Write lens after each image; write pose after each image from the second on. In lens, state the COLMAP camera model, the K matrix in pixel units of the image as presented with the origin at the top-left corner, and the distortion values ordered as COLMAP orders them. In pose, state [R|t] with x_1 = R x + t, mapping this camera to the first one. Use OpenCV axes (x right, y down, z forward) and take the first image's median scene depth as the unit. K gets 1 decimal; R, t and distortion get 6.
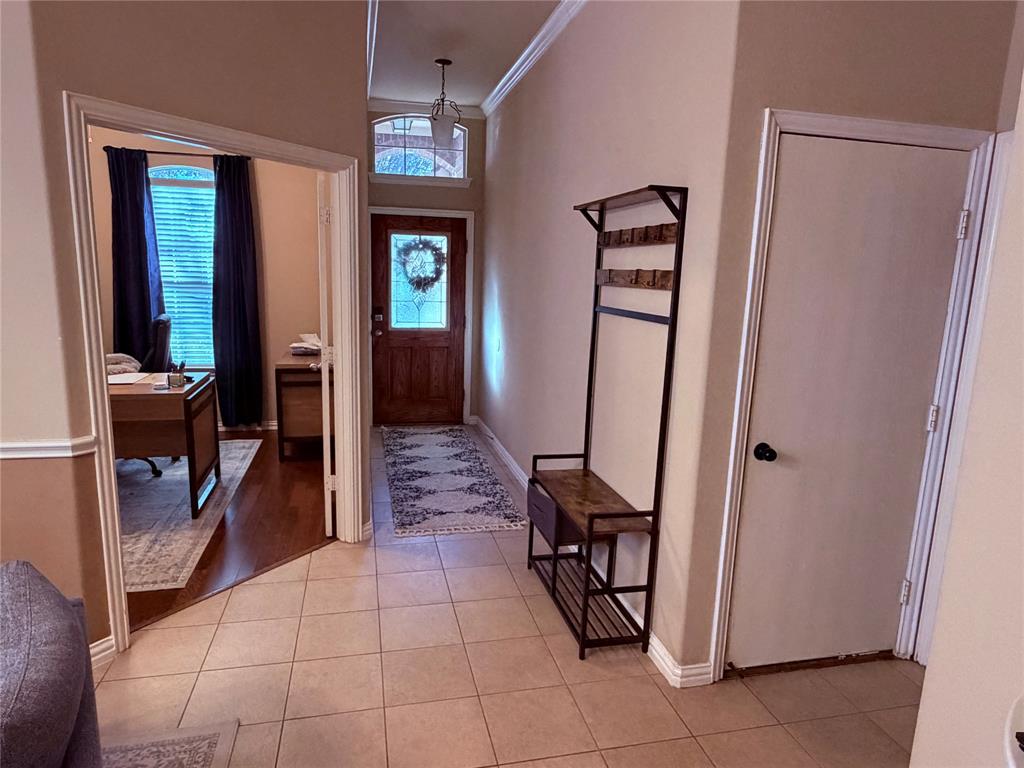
lens RADIAL K [[632.2, 0, 510.8], [0, 632.2, 386.4], [0, 0, 1]] dist [-0.010296, -0.002134]
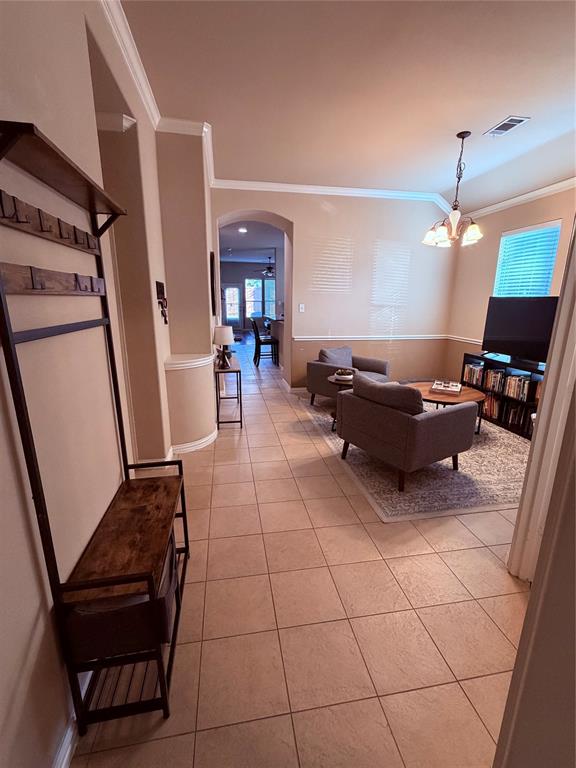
lens RADIAL K [[340.2, 0, 290.6], [0, 340.2, 383.6], [0, 0, 1]] dist [-0.001995, -0.000076]
pose [[-0.998141, -0.051794, 0.032137, -0.101787], [-0.033797, 0.909036, 0.415344, -0.209092], [-0.050726, 0.413485, -0.909097, 1.221868]]
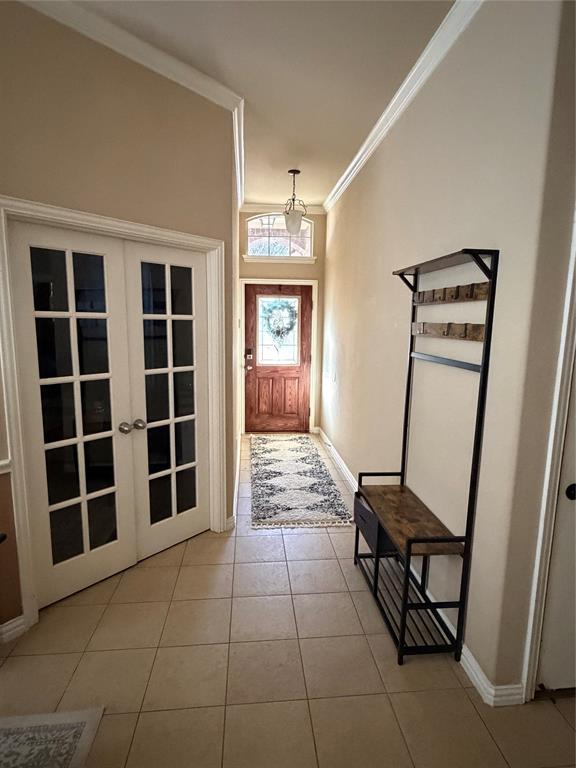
lens RADIAL K [[417.8, 0, 288.9], [0, 417.8, 383.0], [0, 0, 1]] dist [-0.012005, 0.000063]
pose [[0.990567, 0.004100, -0.136970, 0.010923], [-0.008615, 0.999438, -0.032386, -0.039114], [0.136760, 0.033260, 0.990046, 0.168003]]
